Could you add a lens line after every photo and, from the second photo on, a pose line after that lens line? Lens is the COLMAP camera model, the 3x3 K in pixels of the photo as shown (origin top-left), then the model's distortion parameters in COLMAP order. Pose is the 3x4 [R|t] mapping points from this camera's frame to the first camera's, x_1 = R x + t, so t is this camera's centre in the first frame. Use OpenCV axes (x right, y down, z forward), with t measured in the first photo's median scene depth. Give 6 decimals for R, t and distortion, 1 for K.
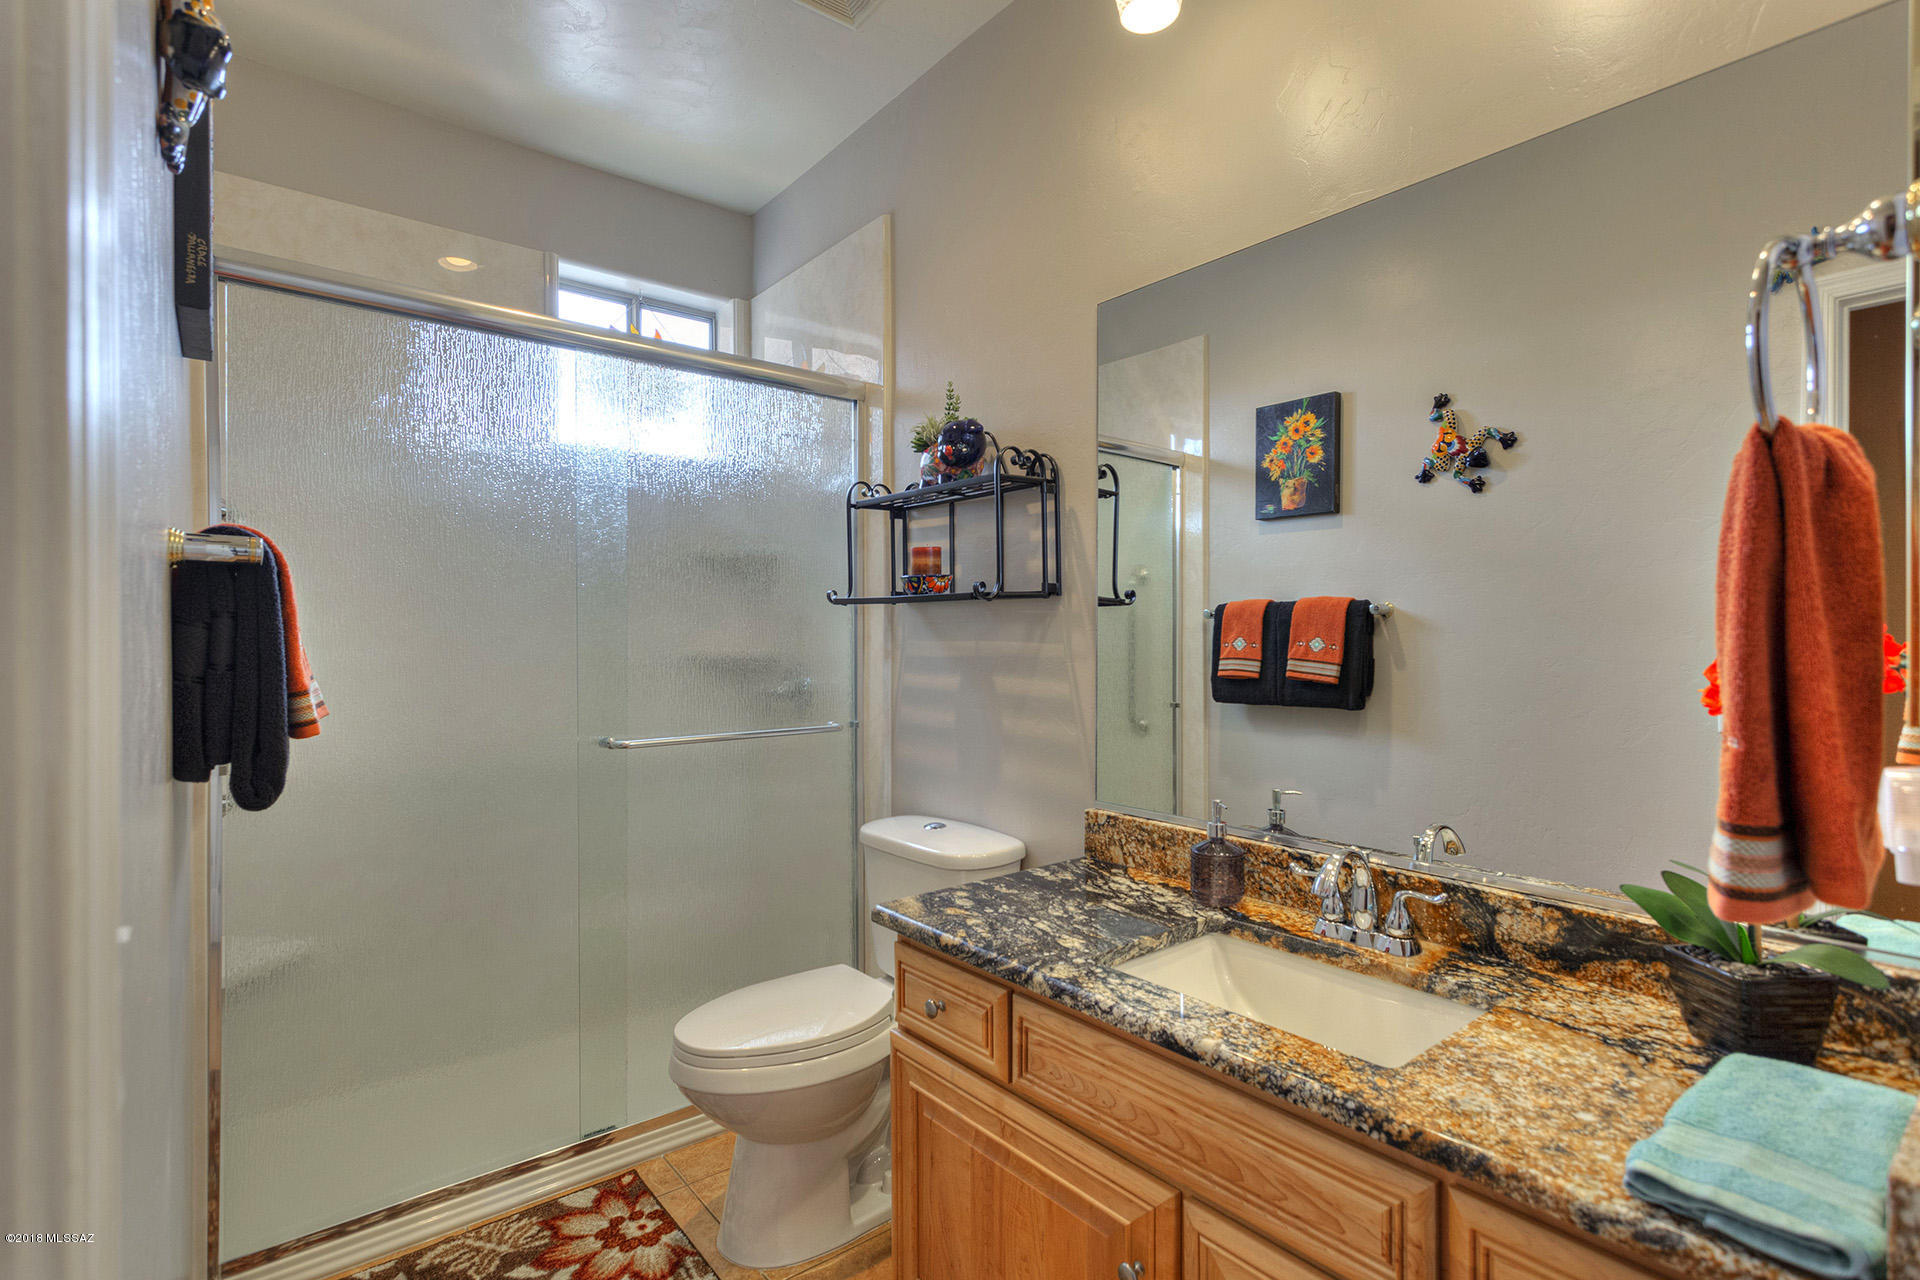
lens RADIAL K [[887.1, 0, 952.7], [0, 887.1, 639.4], [0, 0, 1]] dist [0.005834, 0.000939]
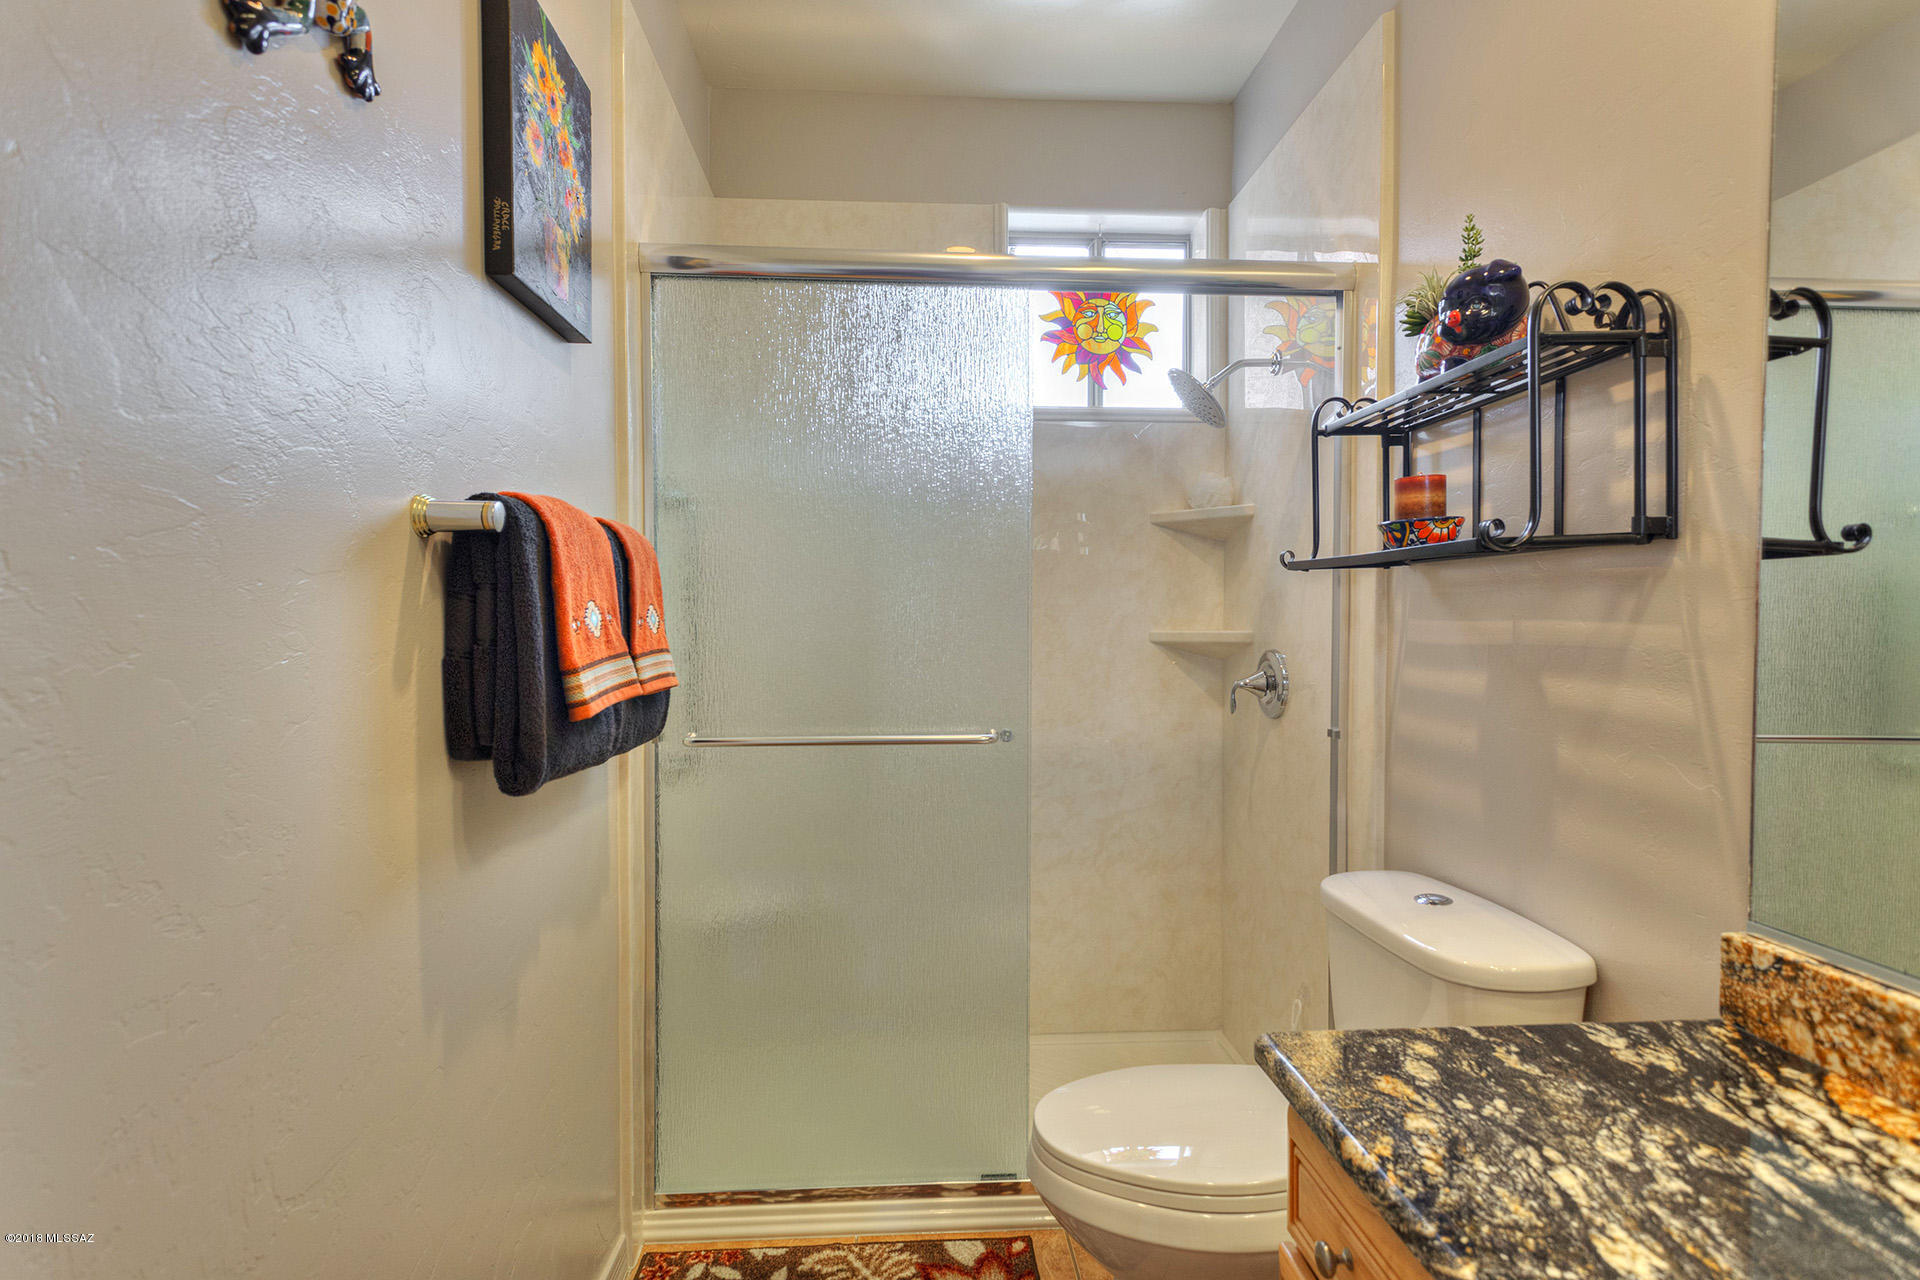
lens RADIAL K [[887.1, 0, 962.0], [0, 887.1, 635.7], [0, 0, 1]] dist [0.005834, 0.000939]
pose [[0.818980, 0.012712, -0.573681, 0.075247], [-0.003180, 0.999840, 0.017615, 0.003425], [0.573813, -0.012602, 0.818890, 0.278687]]
